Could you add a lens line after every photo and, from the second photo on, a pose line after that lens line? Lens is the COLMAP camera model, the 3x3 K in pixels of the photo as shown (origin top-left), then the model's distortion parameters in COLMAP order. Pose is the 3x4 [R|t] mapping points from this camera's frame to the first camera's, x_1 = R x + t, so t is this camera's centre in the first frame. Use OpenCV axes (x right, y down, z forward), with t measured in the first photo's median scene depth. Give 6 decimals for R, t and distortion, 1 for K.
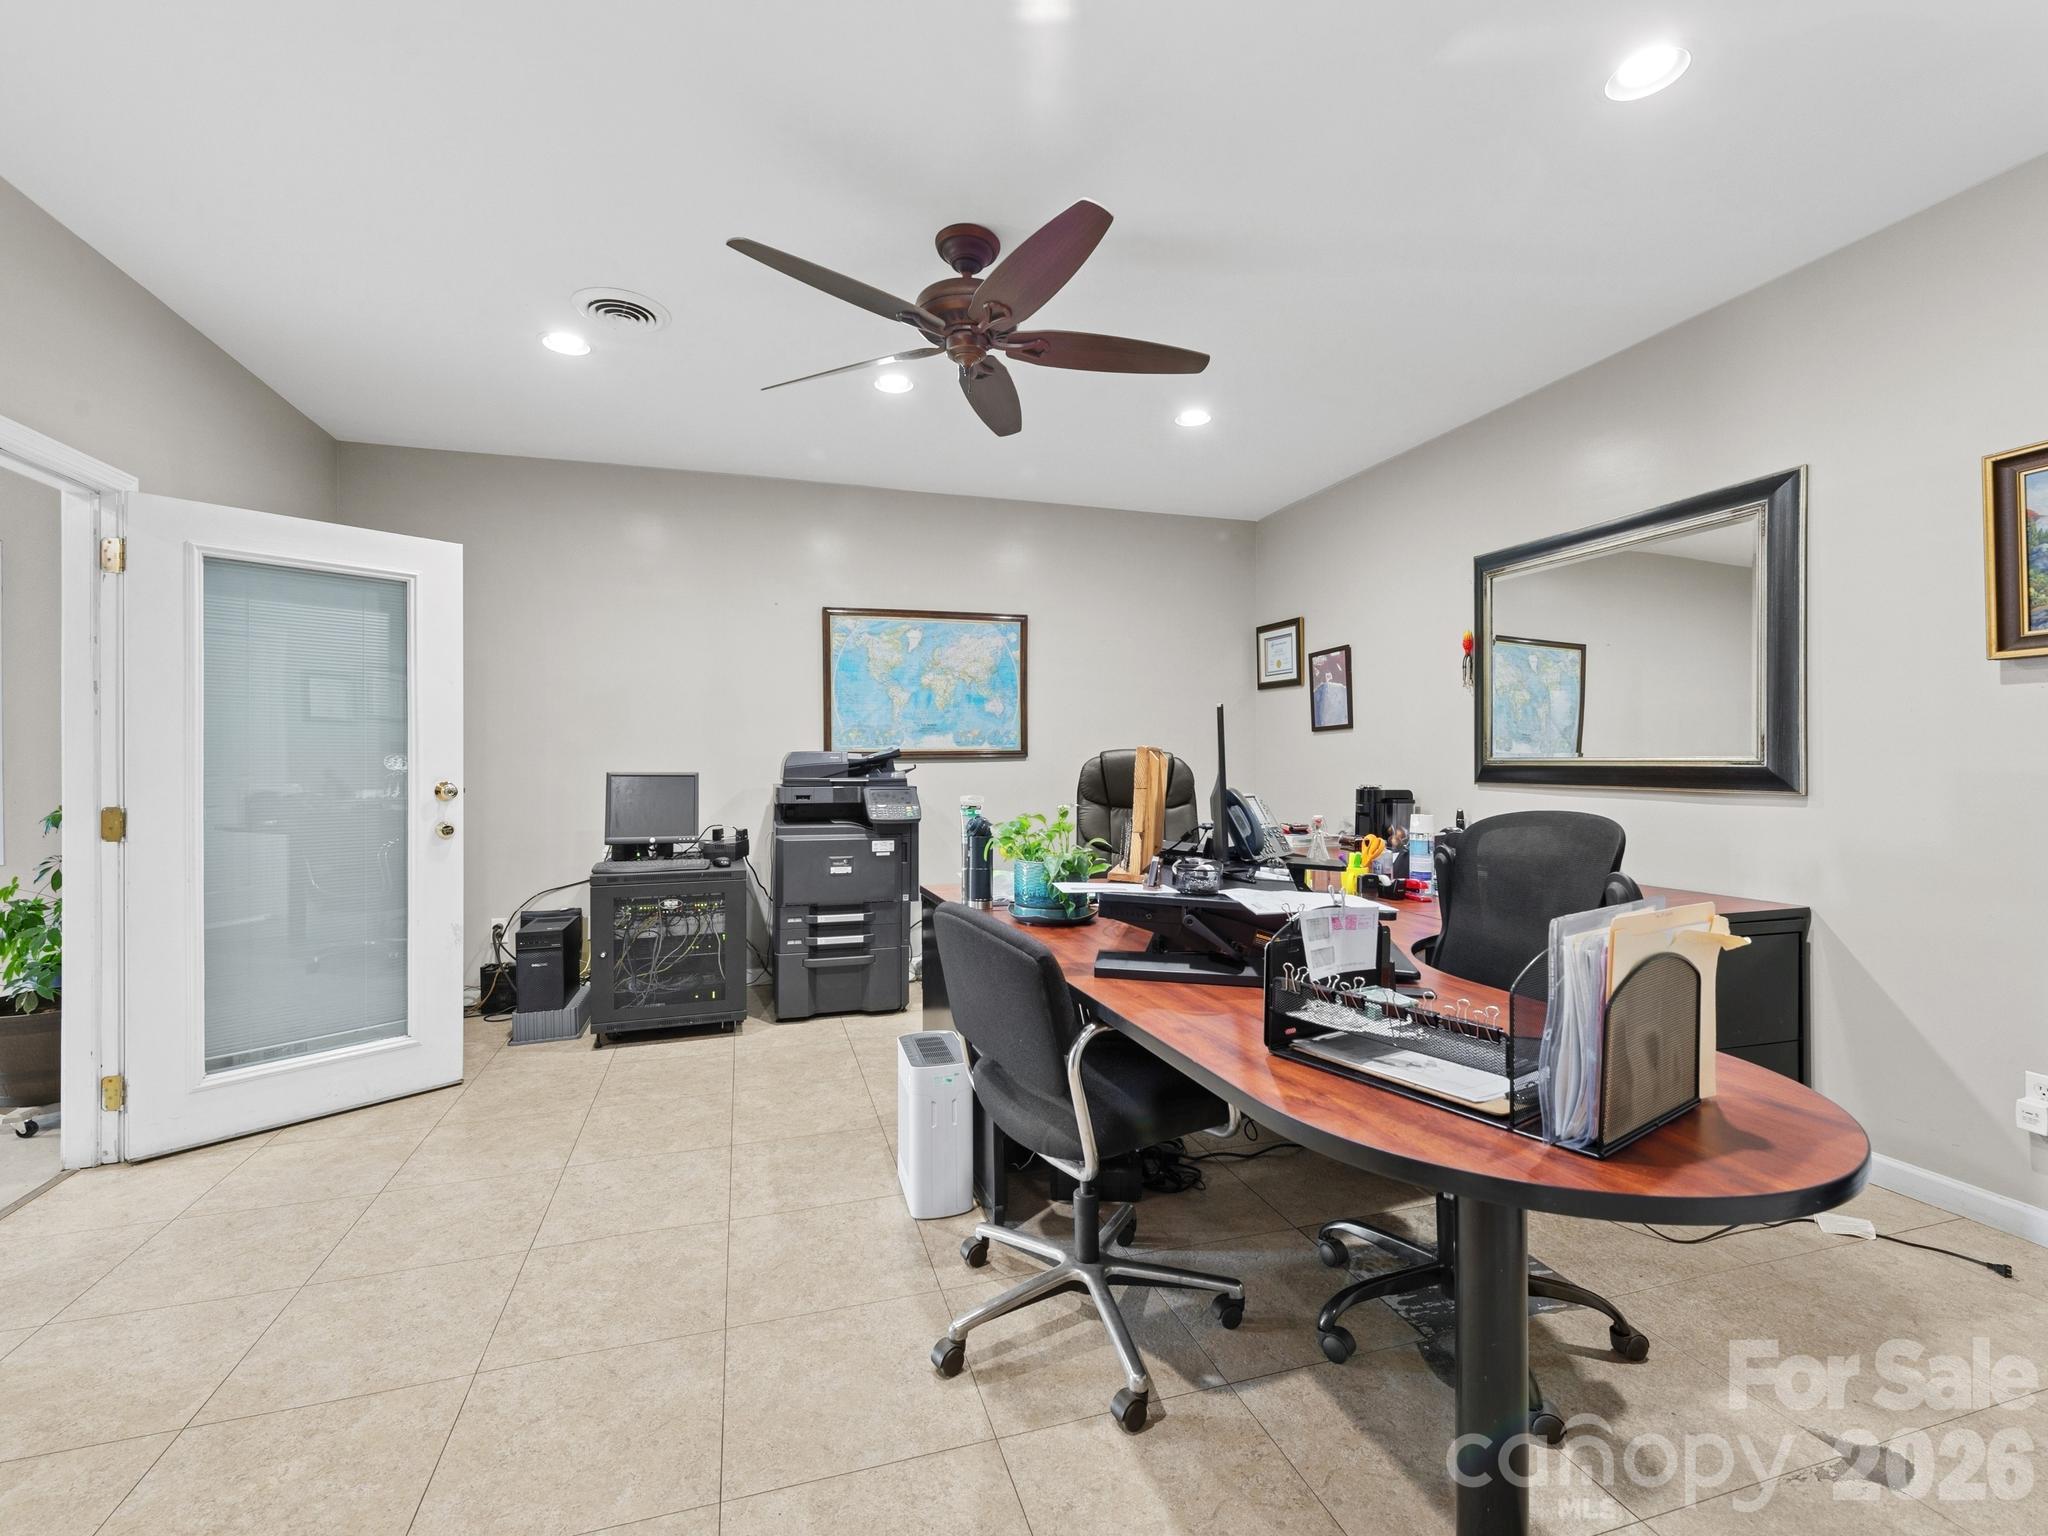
lens RADIAL K [[922.1, 0, 1028.0], [0, 922.1, 777.2], [0, 0, 1]] dist [0.000365, 0.000240]
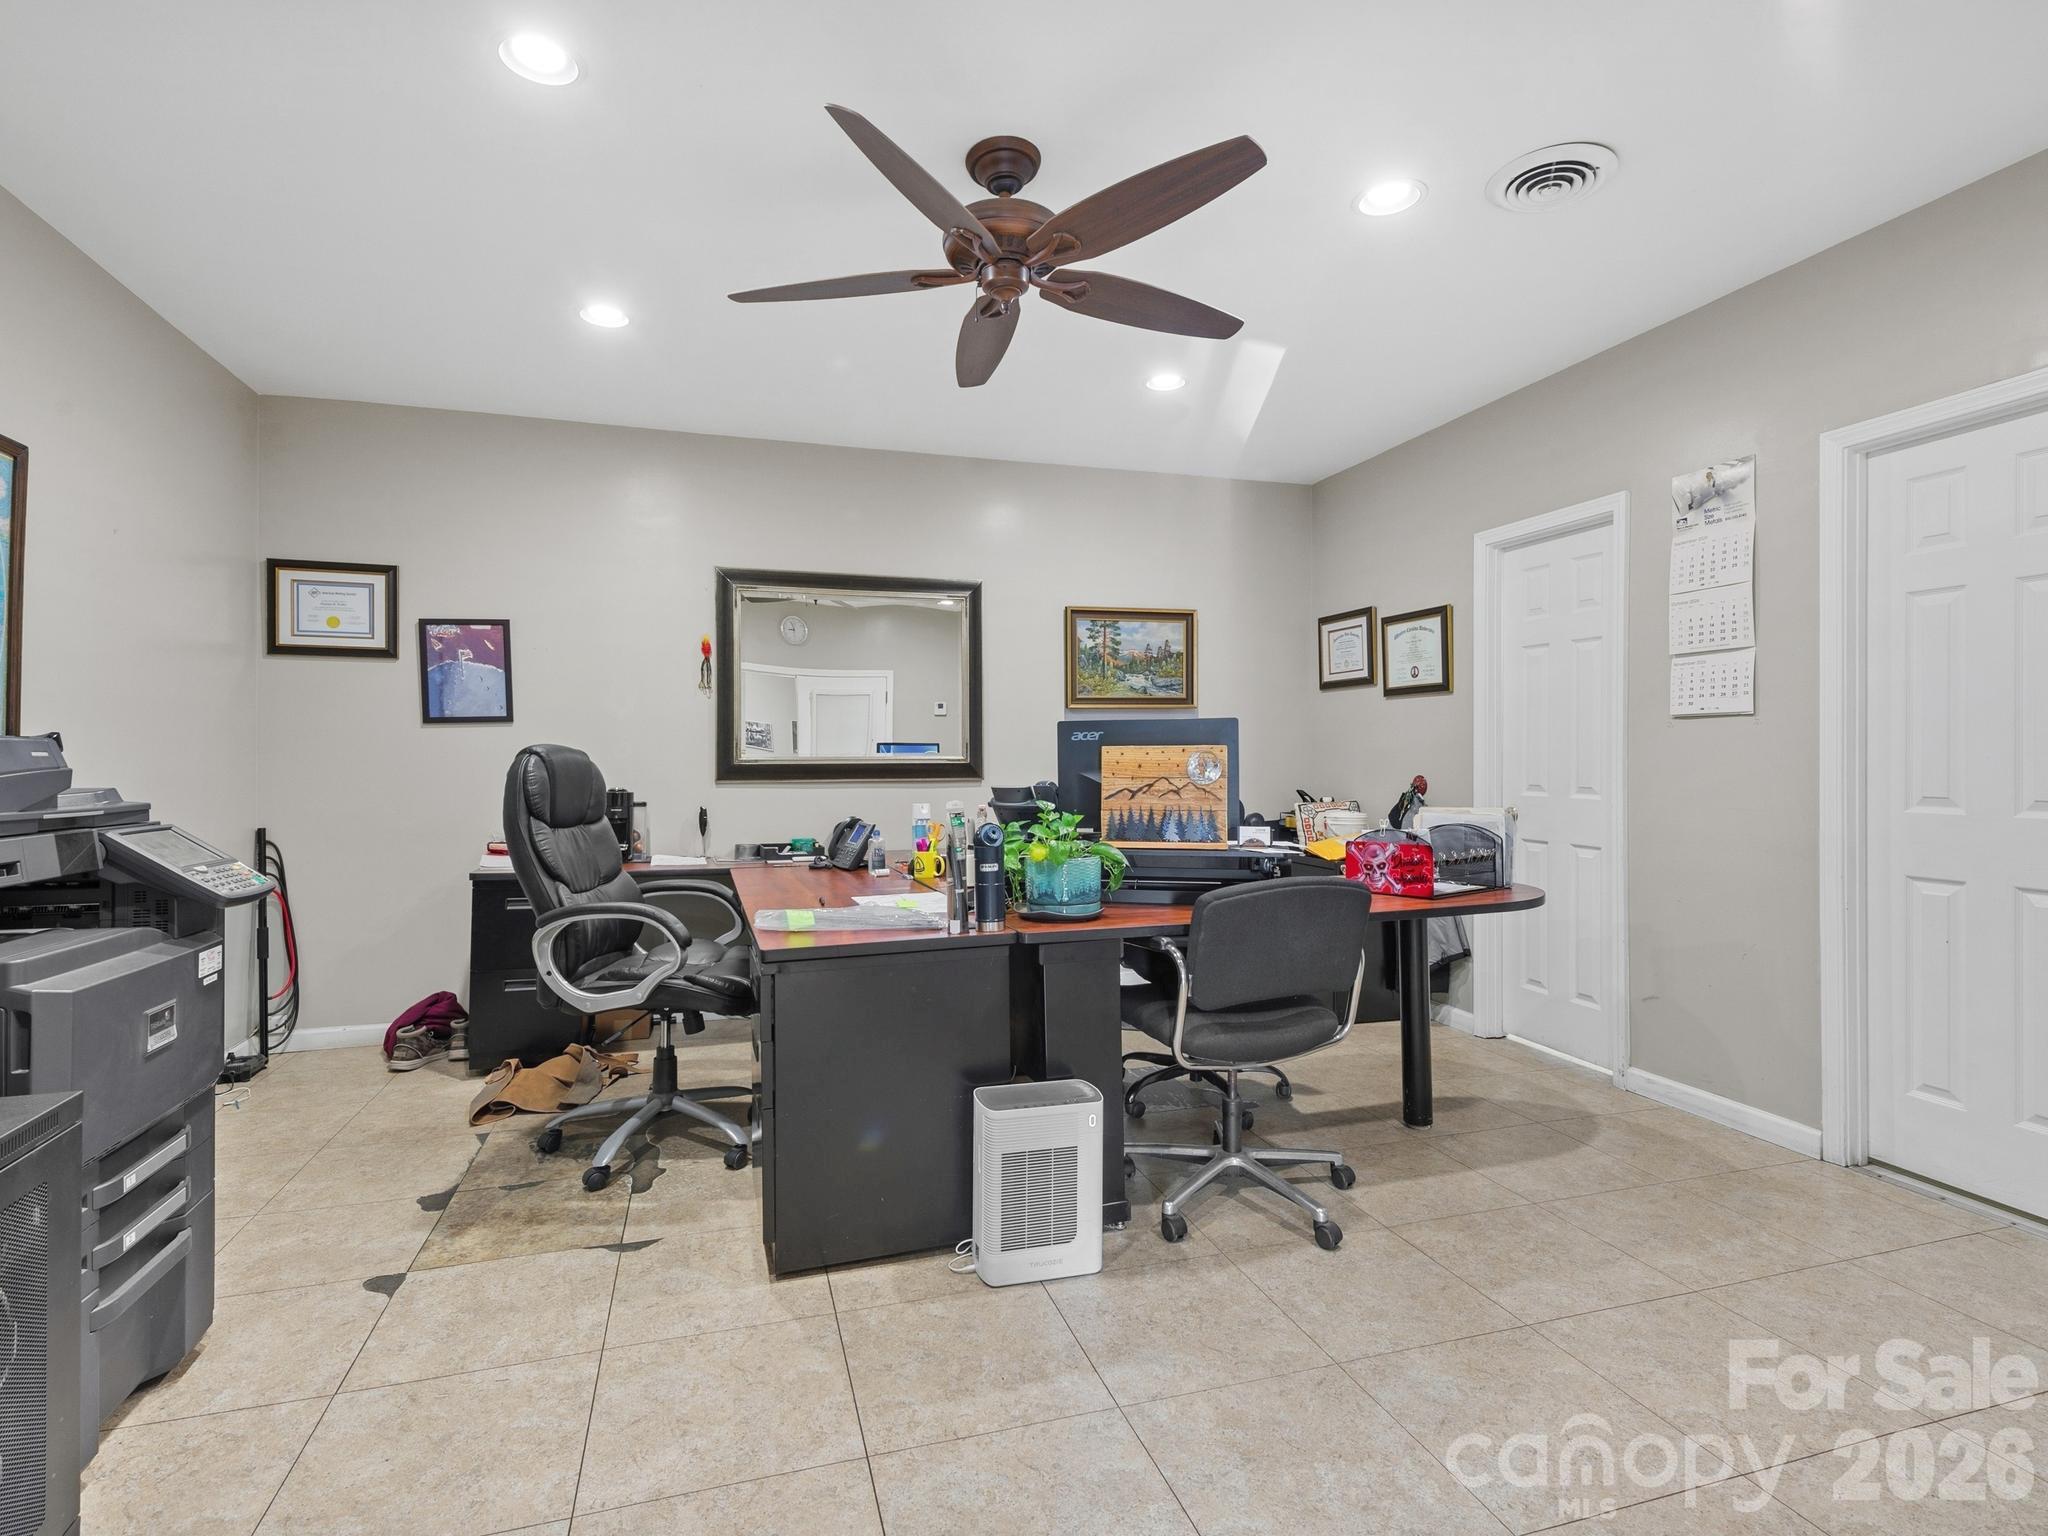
lens RADIAL K [[1012.7, 0, 1024.0], [0, 1012.7, 768.0], [0, 0, 1]] dist [-0.000061, 0.000116]
pose [[-0.011995, -0.010981, 0.999868, -0.694789], [0.020866, 0.999719, 0.011229, -0.014415], [-0.999710, 0.020998, -0.011762, 0.678536]]
